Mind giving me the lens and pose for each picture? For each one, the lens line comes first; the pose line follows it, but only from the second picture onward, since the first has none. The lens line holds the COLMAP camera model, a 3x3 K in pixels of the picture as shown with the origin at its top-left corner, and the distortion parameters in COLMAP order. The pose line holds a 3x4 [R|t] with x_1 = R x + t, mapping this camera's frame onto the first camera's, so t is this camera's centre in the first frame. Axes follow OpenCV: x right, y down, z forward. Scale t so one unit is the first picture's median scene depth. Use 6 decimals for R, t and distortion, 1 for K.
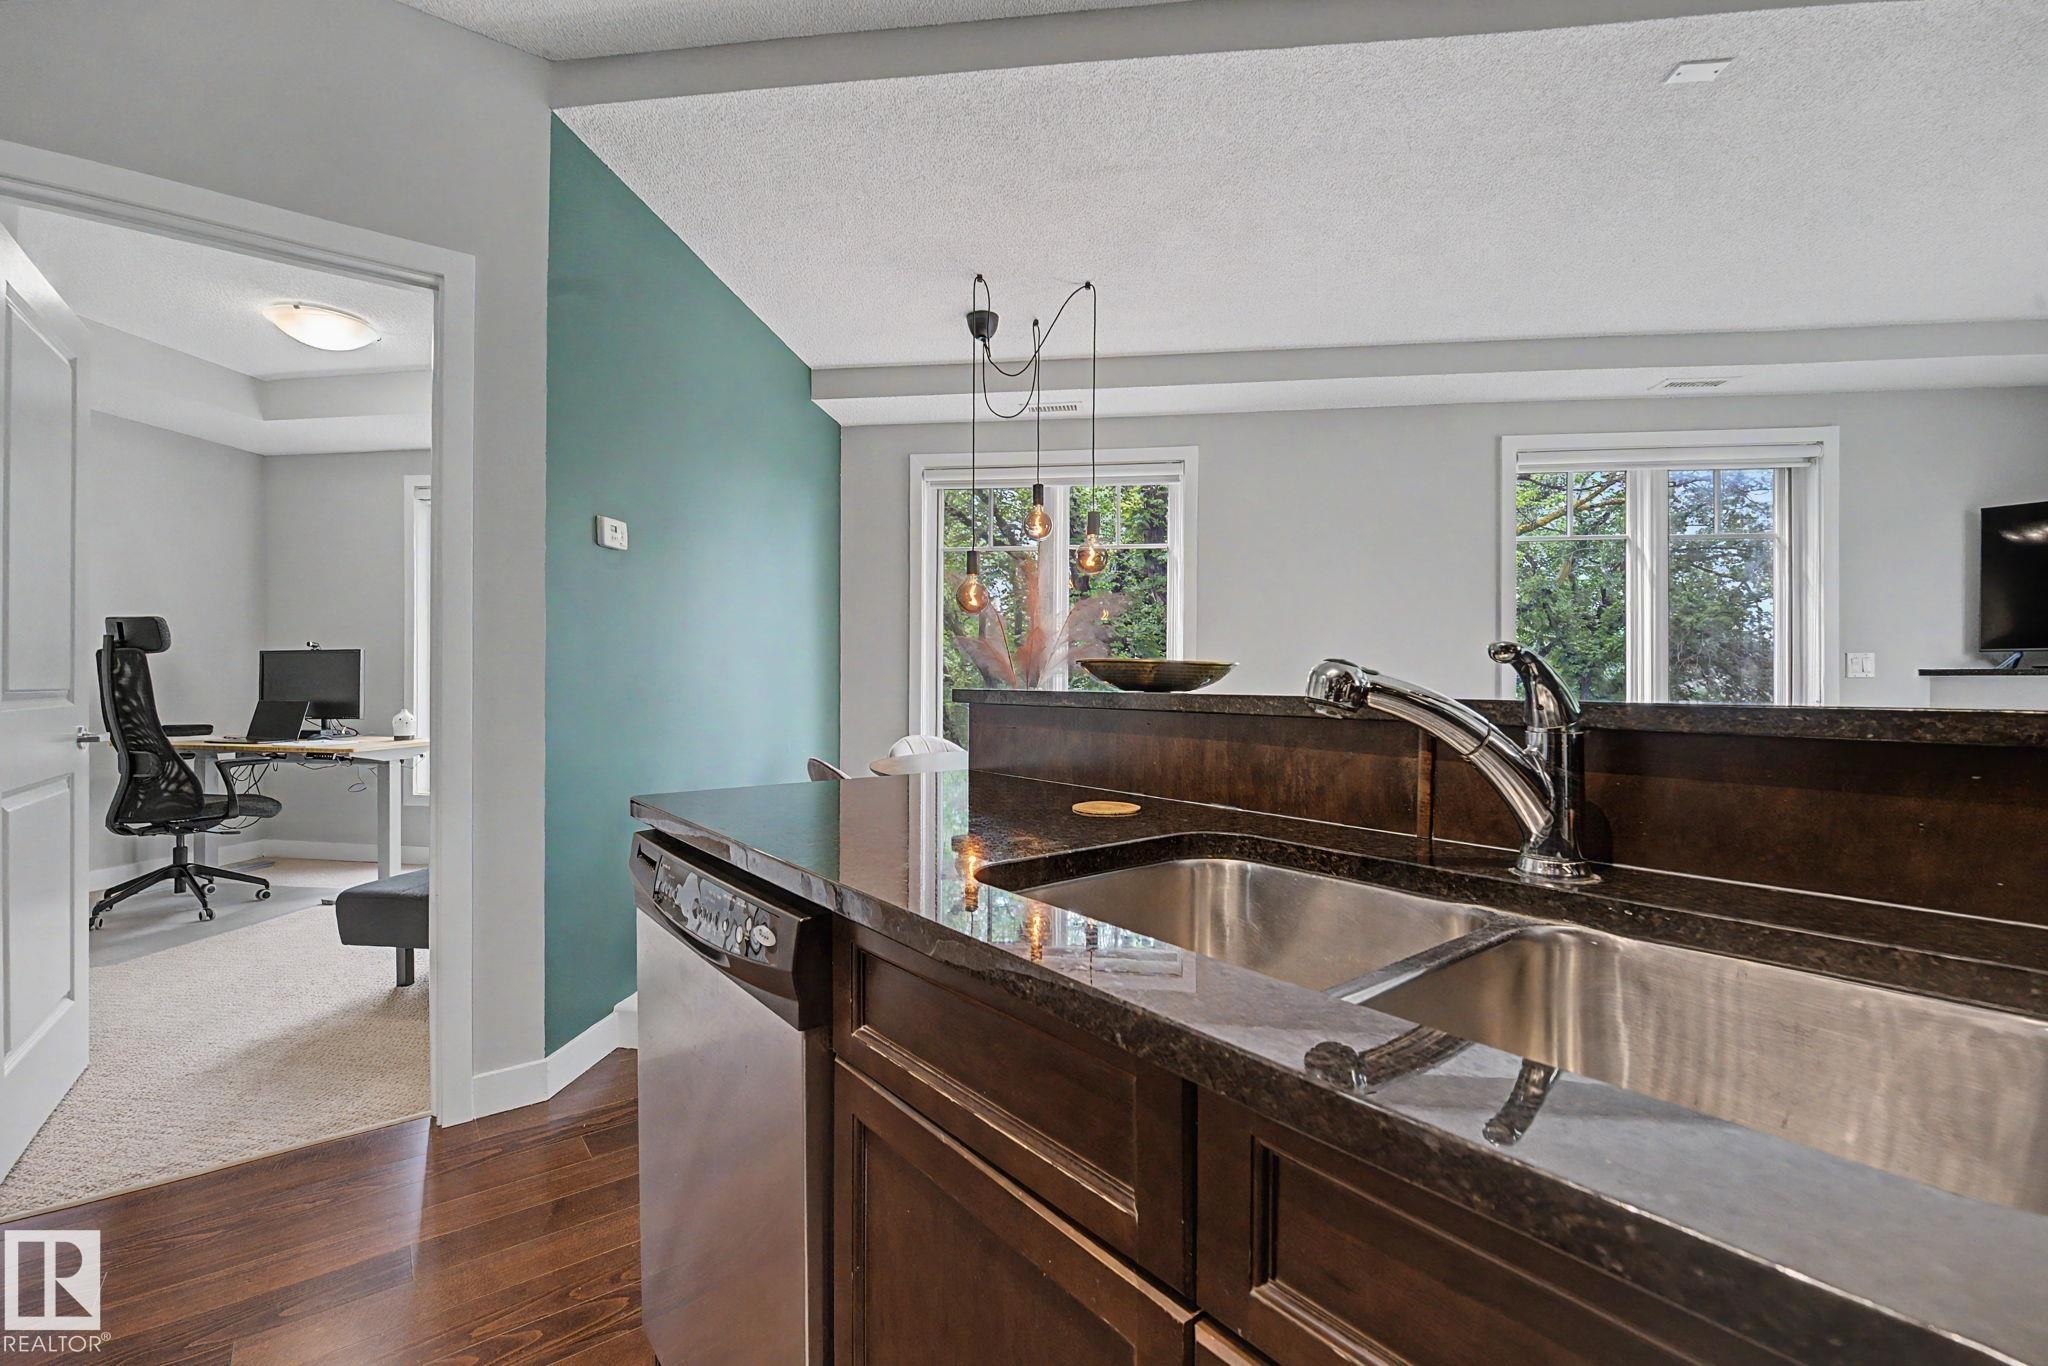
lens RADIAL K [[862.1, 0, 1024.0], [0, 862.1, 683.0], [0, 0, 1]] dist [-0.011065, 0.000038]
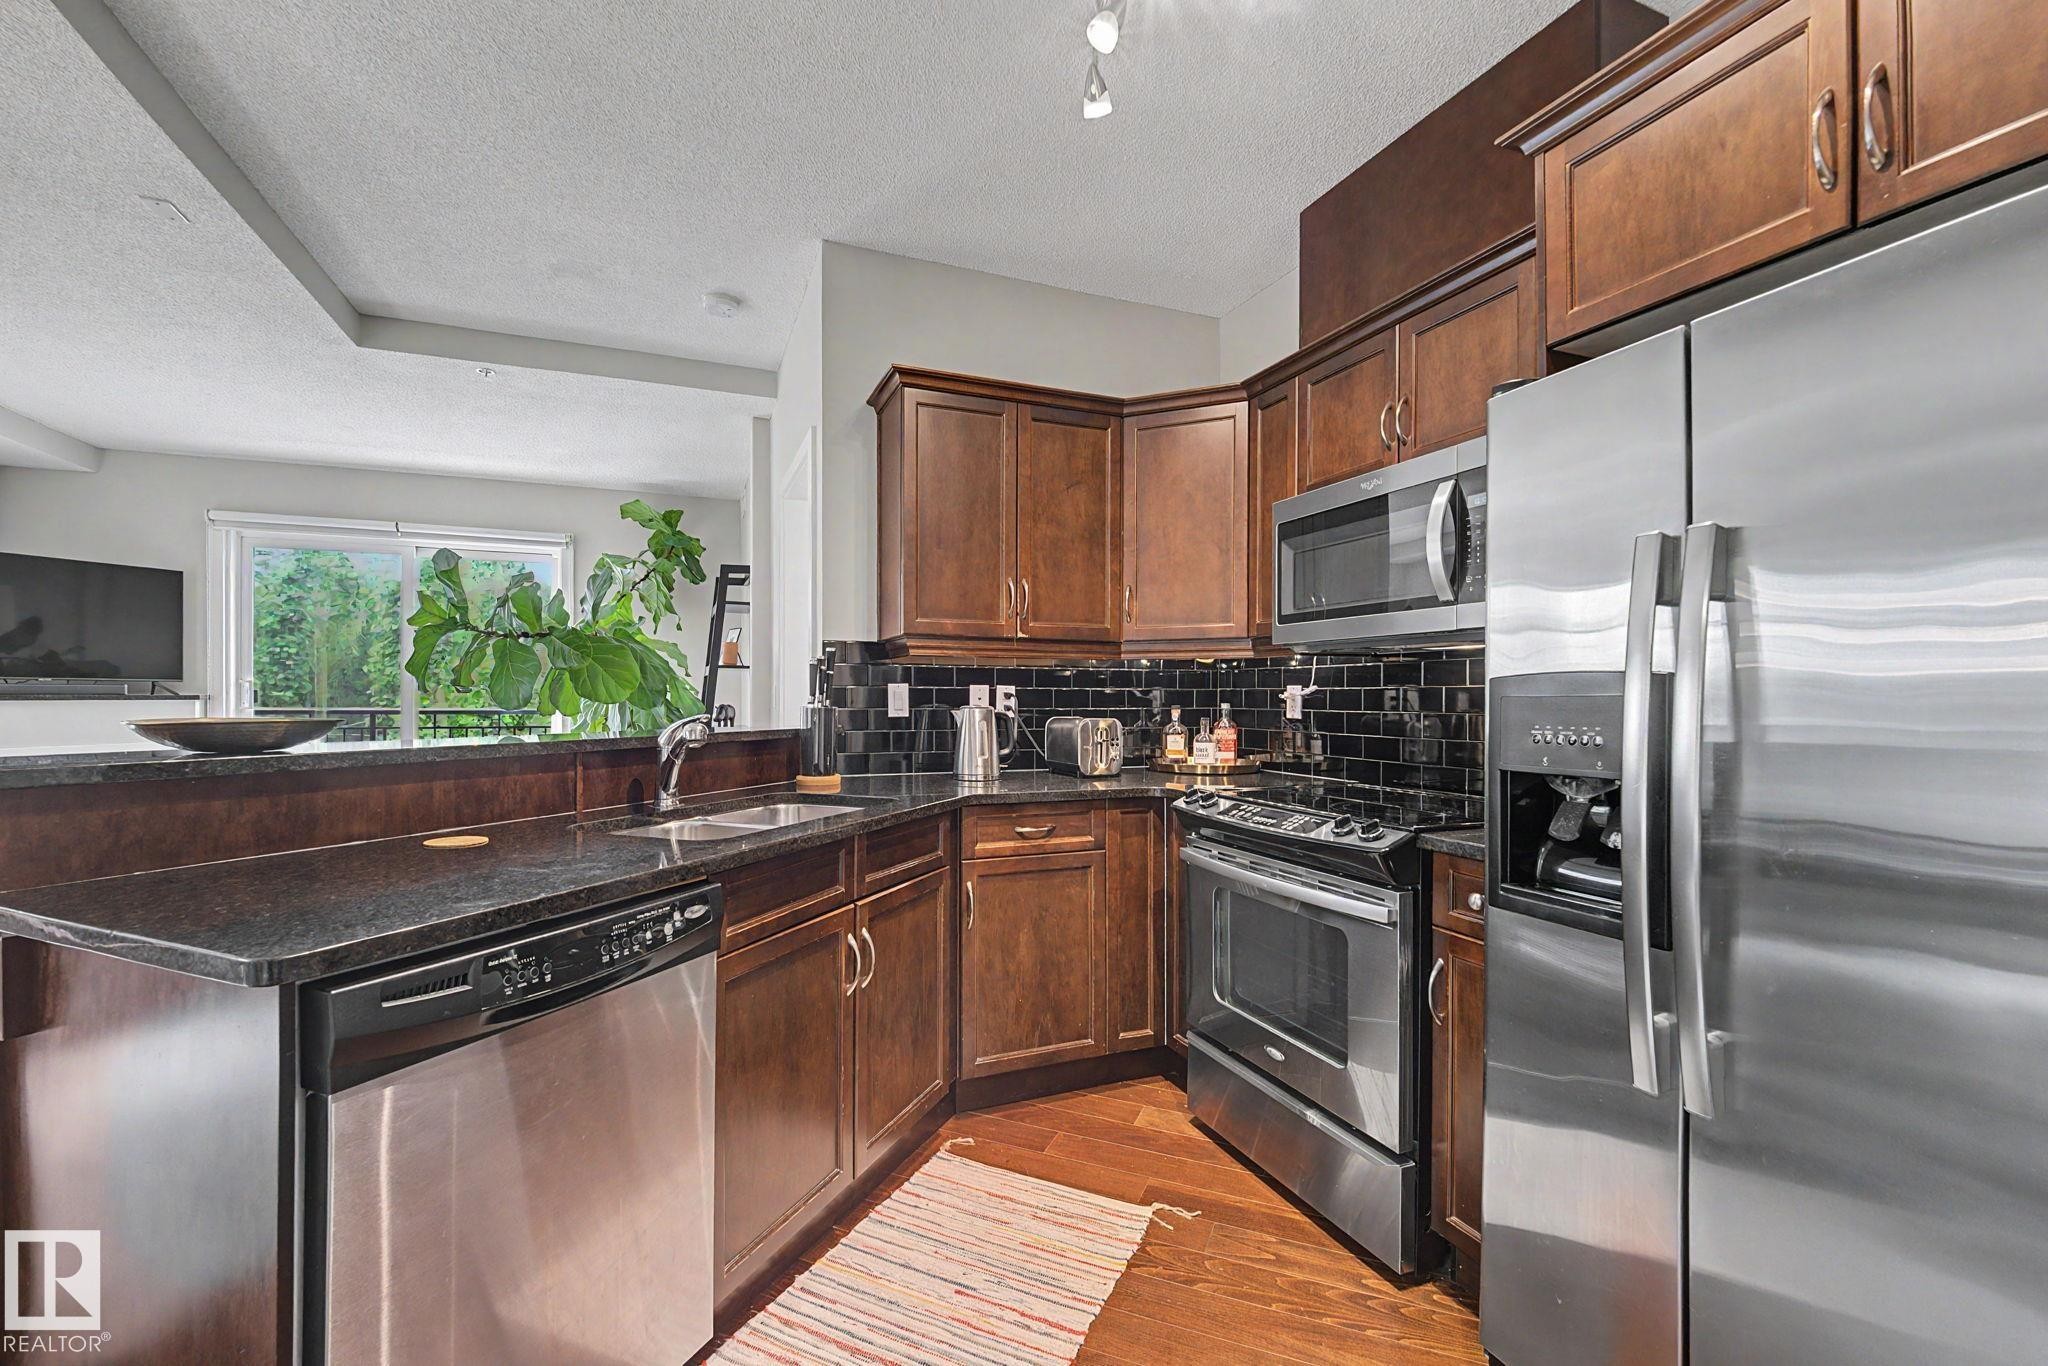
lens RADIAL K [[867.9, 0, 1016.5], [0, 867.9, 692.1], [0, 0, 1]] dist [-0.010370, -0.000103]
pose [[-0.491820, -0.002178, 0.870694, -0.461274], [-0.002677, 0.999996, 0.000989, -0.024359], [-0.870693, -0.001844, -0.491824, 0.307518]]
